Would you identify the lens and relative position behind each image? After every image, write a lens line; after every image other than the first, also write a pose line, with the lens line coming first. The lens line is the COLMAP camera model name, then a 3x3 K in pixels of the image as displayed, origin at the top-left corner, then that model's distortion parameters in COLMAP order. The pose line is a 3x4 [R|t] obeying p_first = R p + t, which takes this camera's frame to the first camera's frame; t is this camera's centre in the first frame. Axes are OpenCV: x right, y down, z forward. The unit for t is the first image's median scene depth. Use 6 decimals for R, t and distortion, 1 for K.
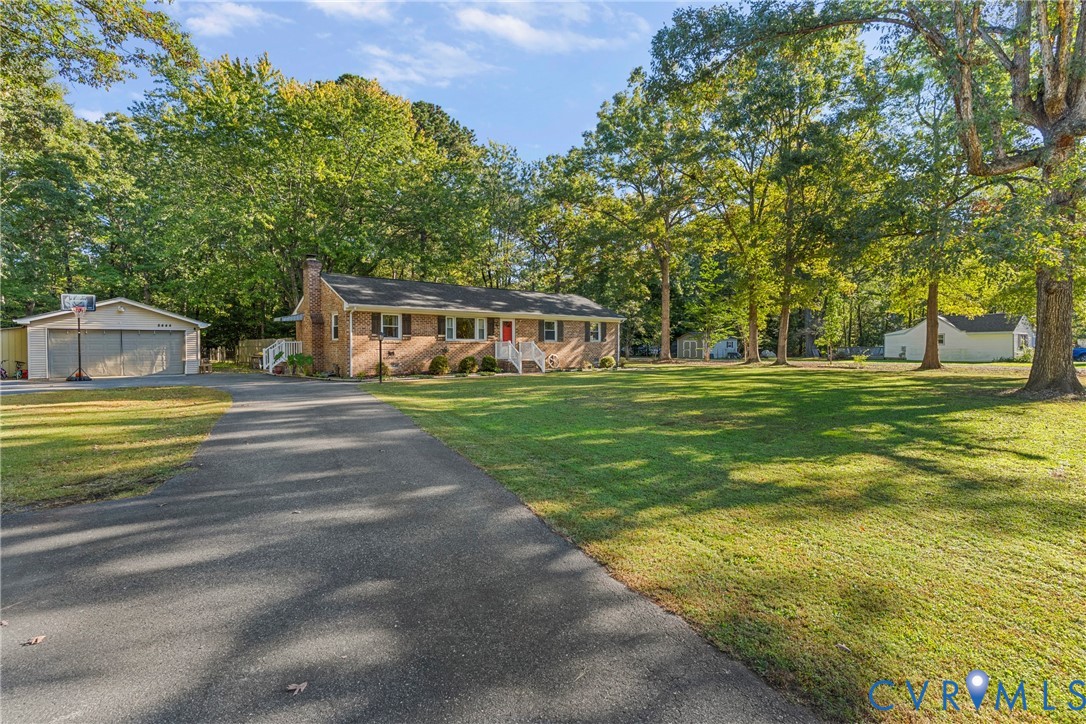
lens RADIAL K [[513.8, 0, 537.7], [0, 513.8, 359.4], [0, 0, 1]] dist [0.001063, 0.000086]
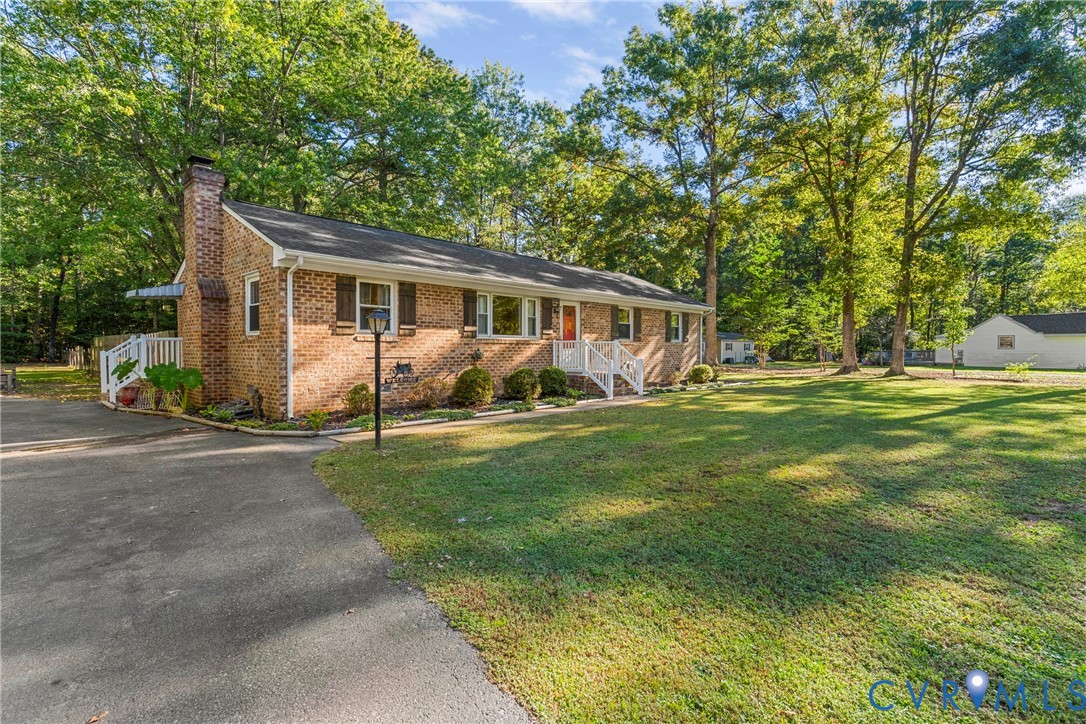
lens RADIAL K [[513.8, 0, 537.7], [0, 513.8, 359.4], [0, 0, 1]] dist [0.001063, 0.000086]
pose [[0.992660, 0.001700, 0.120923, -0.175345], [-0.001365, 0.999995, -0.002853, -0.012804], [-0.120927, 0.002667, 0.992658, 0.457791]]
